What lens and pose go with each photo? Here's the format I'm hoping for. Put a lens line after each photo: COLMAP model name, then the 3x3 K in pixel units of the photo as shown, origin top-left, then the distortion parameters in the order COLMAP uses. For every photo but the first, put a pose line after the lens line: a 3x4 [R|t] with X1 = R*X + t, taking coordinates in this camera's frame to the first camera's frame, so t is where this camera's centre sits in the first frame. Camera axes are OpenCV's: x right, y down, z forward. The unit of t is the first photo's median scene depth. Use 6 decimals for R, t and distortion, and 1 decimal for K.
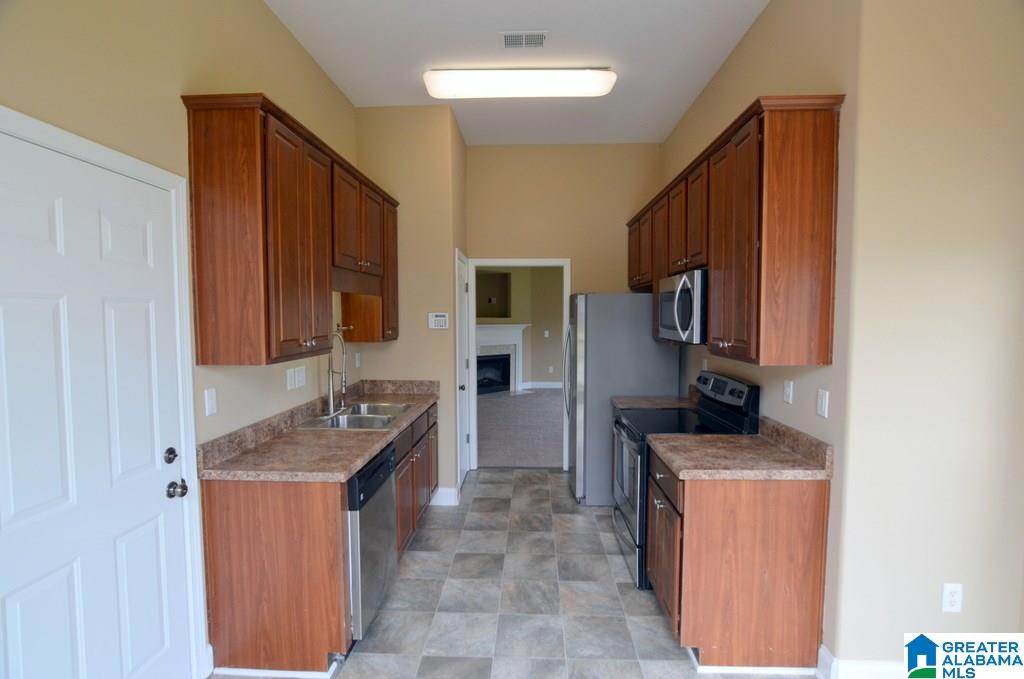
lens RADIAL K [[495.3, 0, 512.1], [0, 495.3, 340.3], [0, 0, 1]] dist [-0.029798, 0.002259]
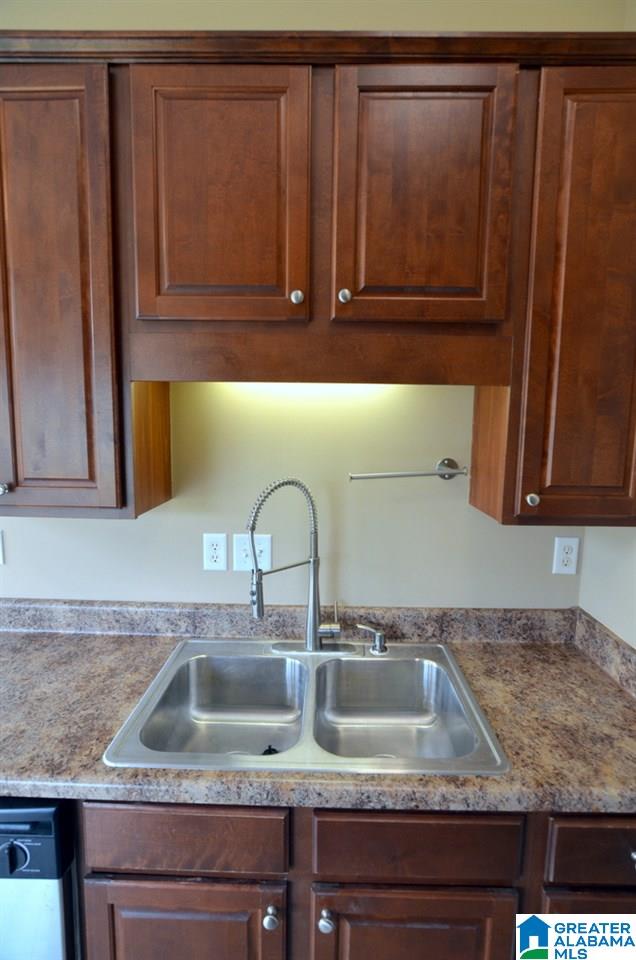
lens RADIAL K [[464.4, 0, 317.8], [0, 464.4, 477.7], [0, 0, 1]] dist [-0.029798, 0.002259]
pose [[0.026491, 0.109485, -0.993635, 0.032720], [-0.068662, 0.991836, 0.107456, -0.042126], [0.997288, 0.065379, 0.033792, 0.747891]]
